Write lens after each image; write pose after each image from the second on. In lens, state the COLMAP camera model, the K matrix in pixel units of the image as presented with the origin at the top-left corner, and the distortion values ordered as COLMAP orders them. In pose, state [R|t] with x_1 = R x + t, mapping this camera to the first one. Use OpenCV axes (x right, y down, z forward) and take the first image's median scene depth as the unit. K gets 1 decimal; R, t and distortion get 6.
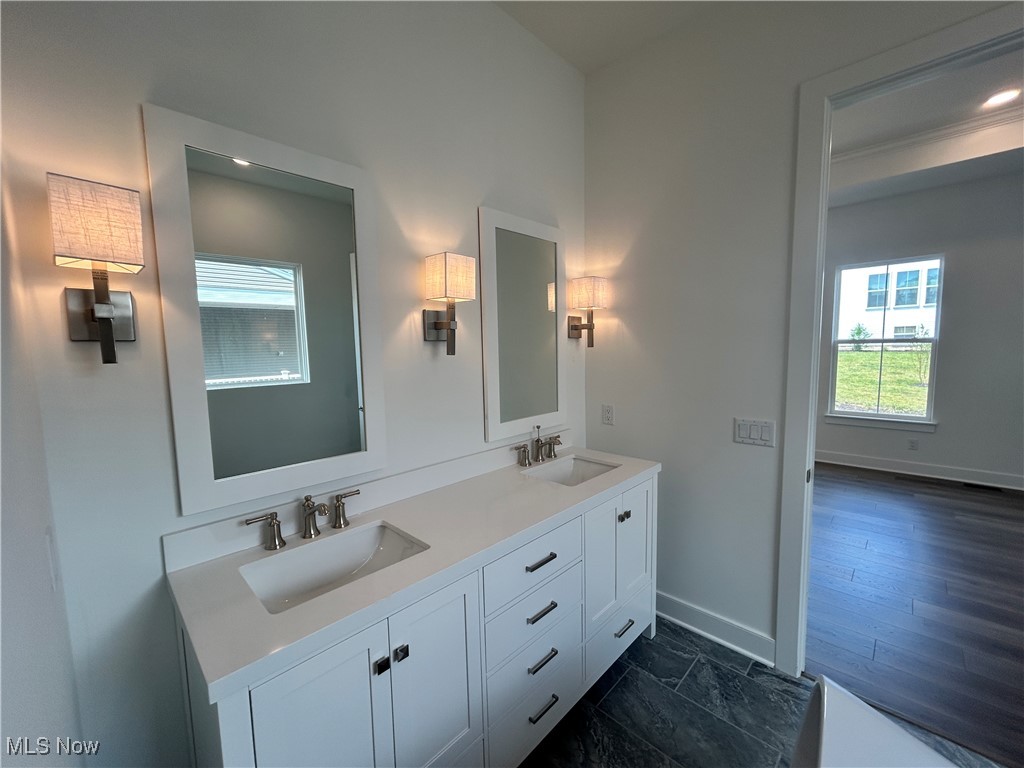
lens RADIAL K [[411.7, 0, 512.0], [0, 411.7, 384.0], [0, 0, 1]] dist [-0.000619, -0.000035]
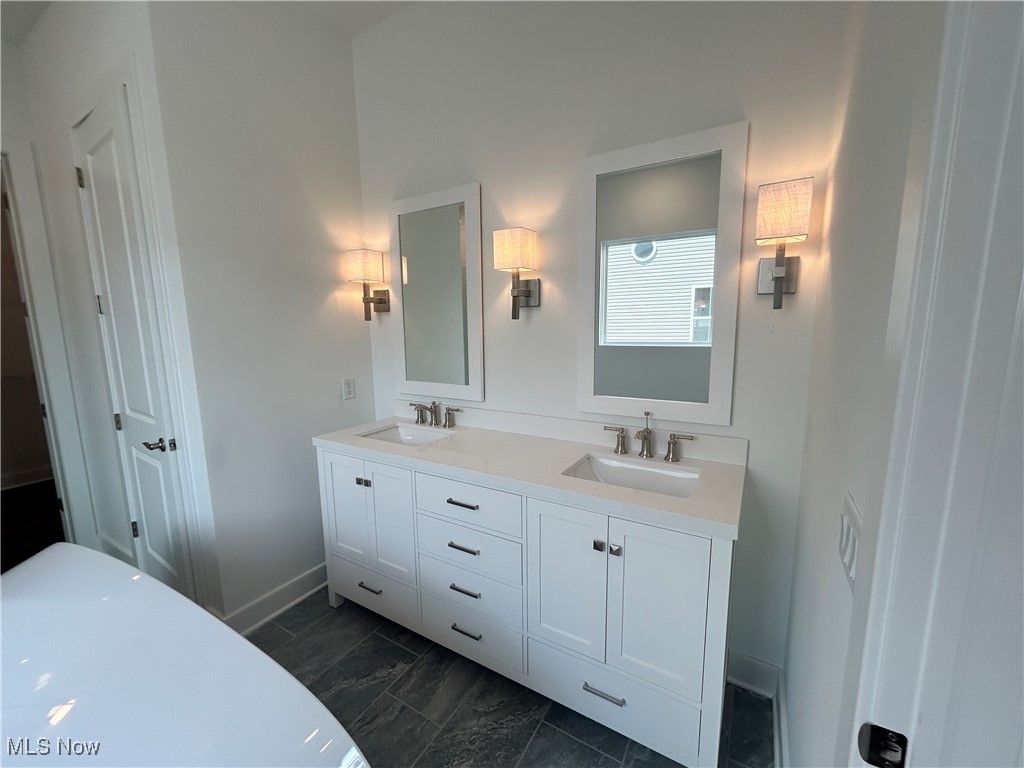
lens RADIAL K [[414.4, 0, 513.6], [0, 414.4, 384.0], [0, 0, 1]] dist [0.000586, 0.000267]
pose [[0.234131, 0.160025, -0.958945, 1.020980], [-0.078190, 0.986265, 0.145494, -0.063173], [0.969056, 0.040916, 0.243427, 0.756685]]
